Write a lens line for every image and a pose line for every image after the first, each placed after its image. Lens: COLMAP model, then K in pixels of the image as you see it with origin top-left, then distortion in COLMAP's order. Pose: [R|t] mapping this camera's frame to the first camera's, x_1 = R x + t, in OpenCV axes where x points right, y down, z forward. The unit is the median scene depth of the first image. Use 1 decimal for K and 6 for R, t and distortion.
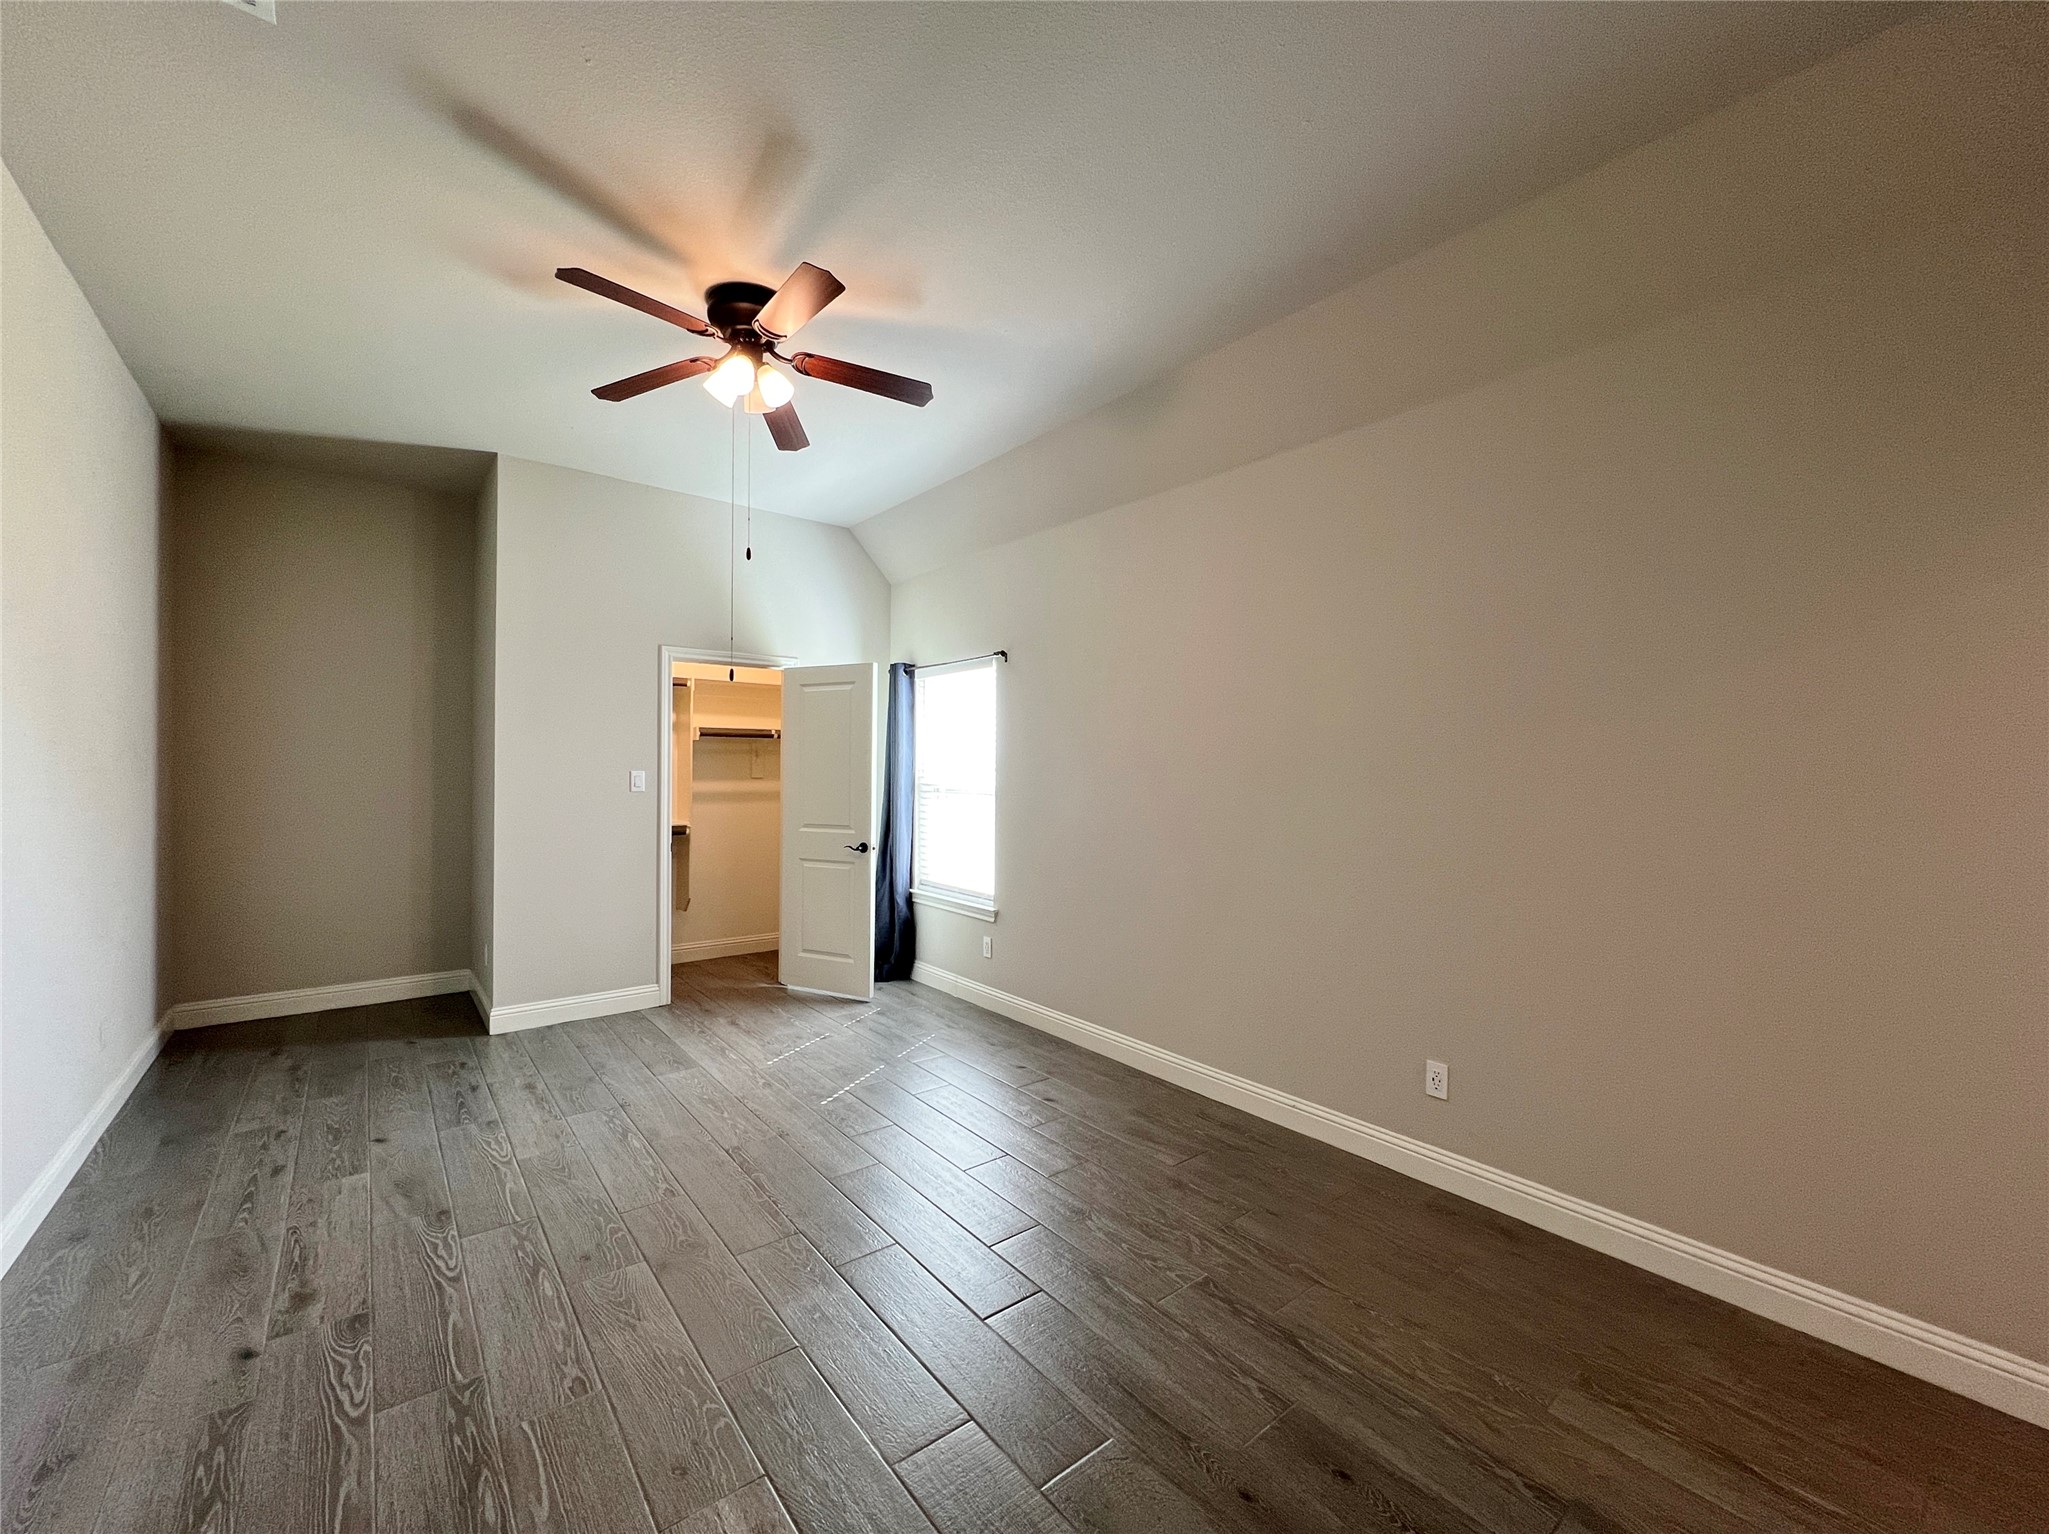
lens RADIAL K [[824.8, 0, 1020.8], [0, 824.8, 768.0], [0, 0, 1]] dist [0.001584, -0.000148]
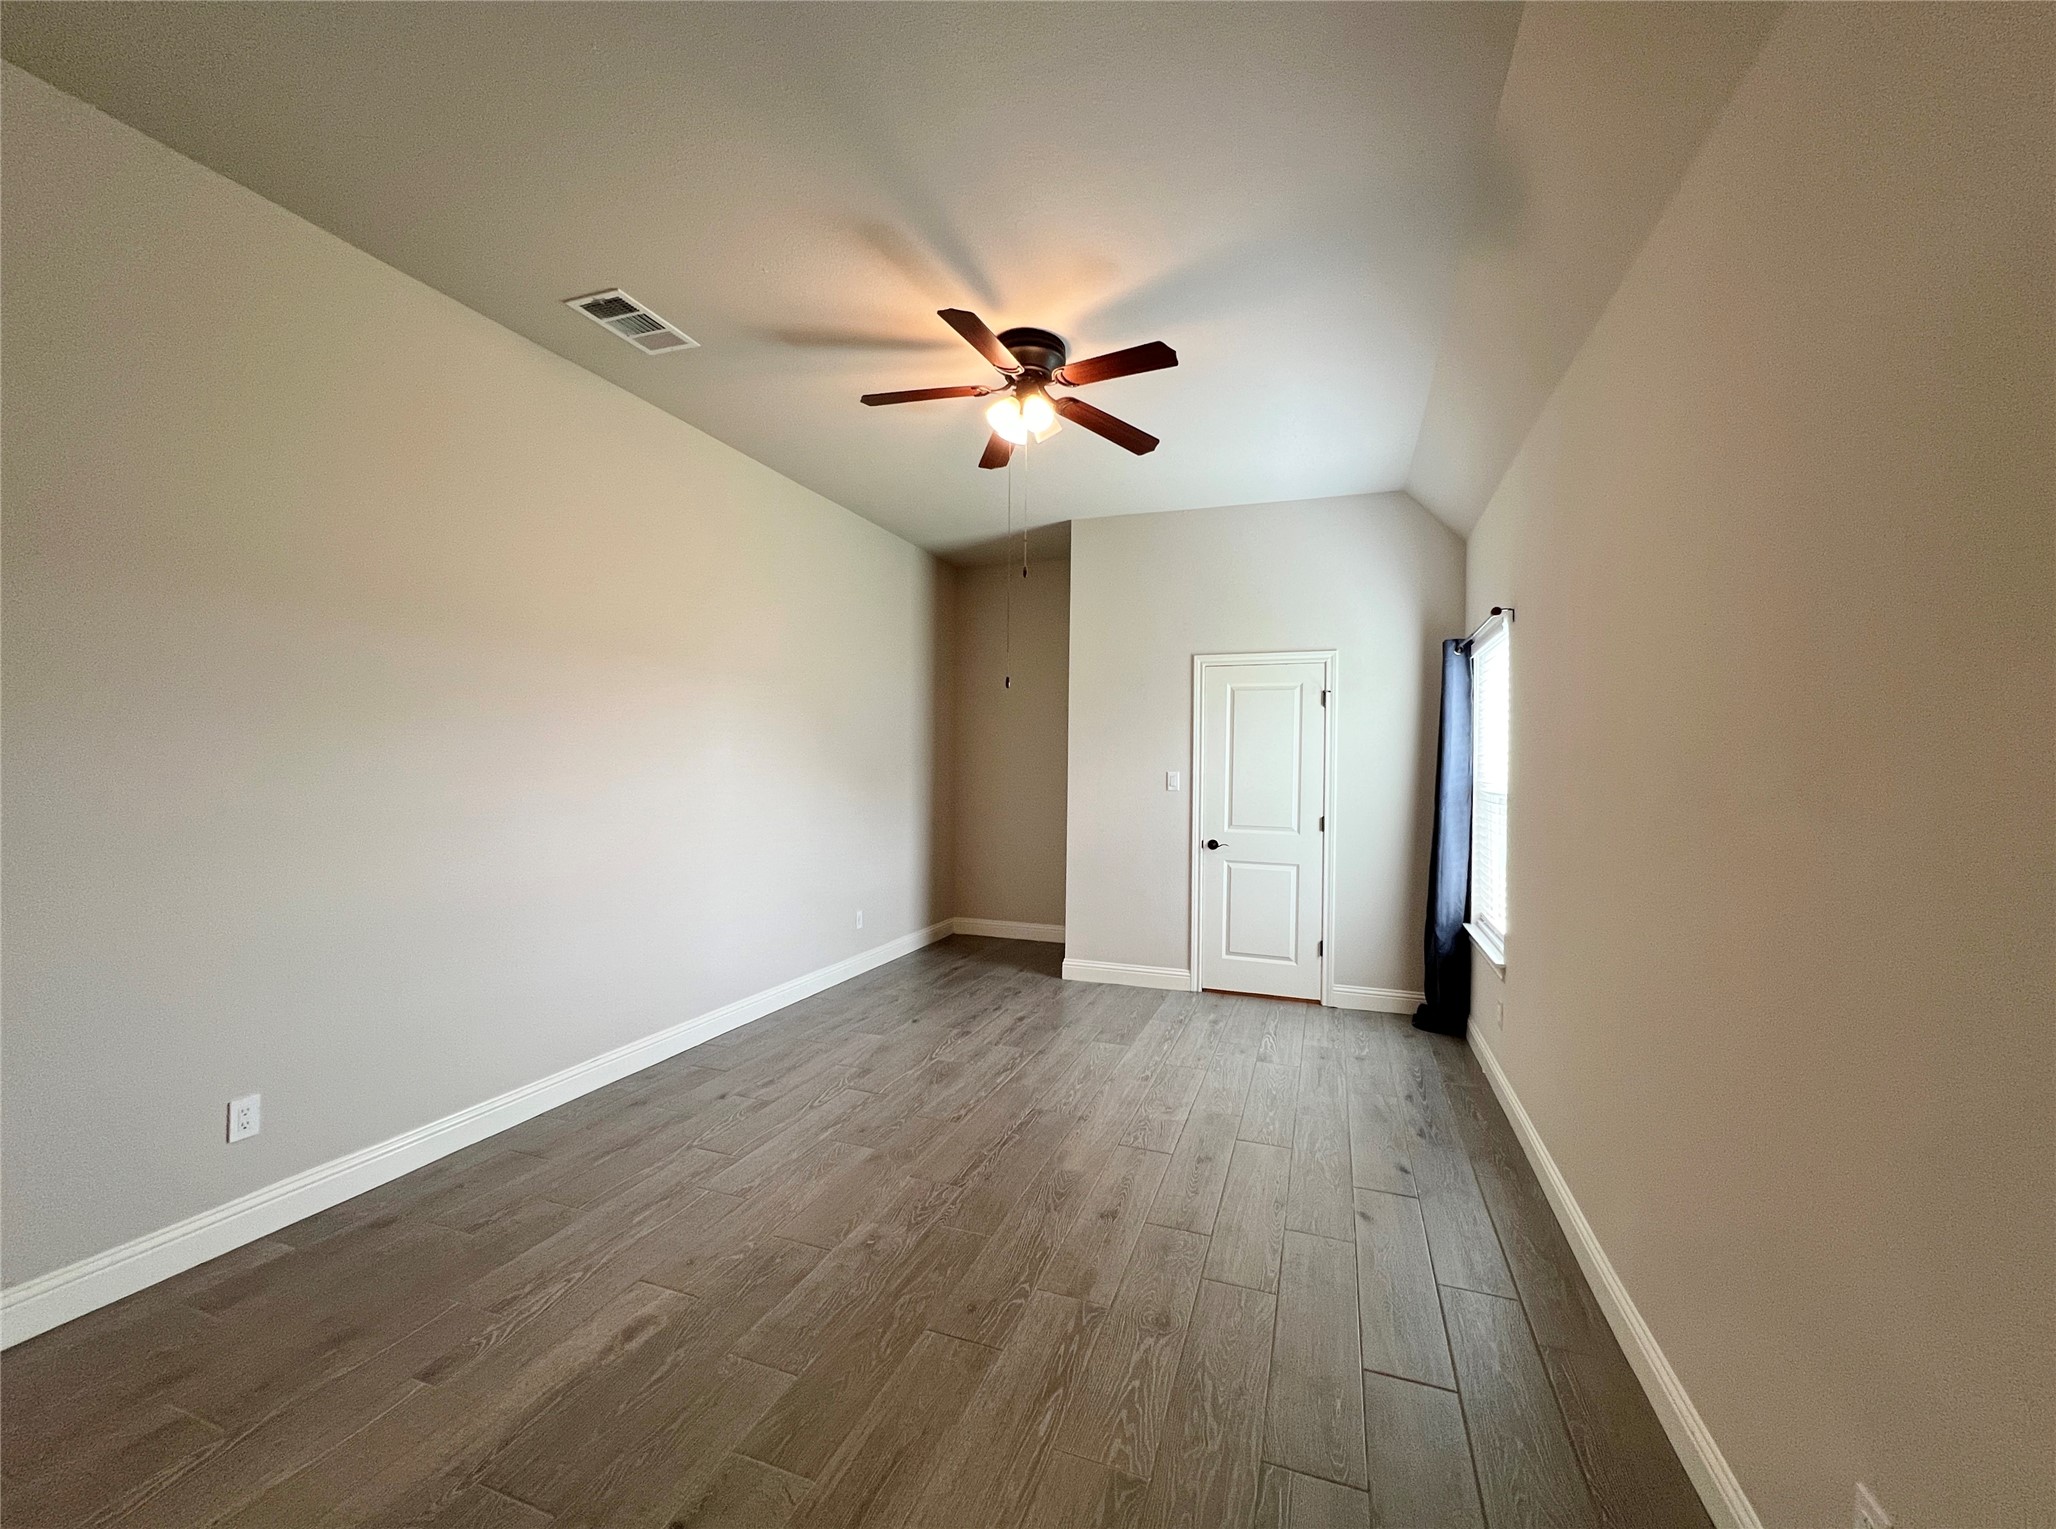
lens RADIAL K [[826.1, 0, 1025.1], [0, 826.1, 765.9], [0, 0, 1]] dist [-0.001492, 0.000261]
pose [[0.511475, -0.005381, -0.859281, 0.443498], [-0.003060, 0.999963, -0.008083, 0.006008], [0.859293, 0.006764, 0.511439, 0.310282]]
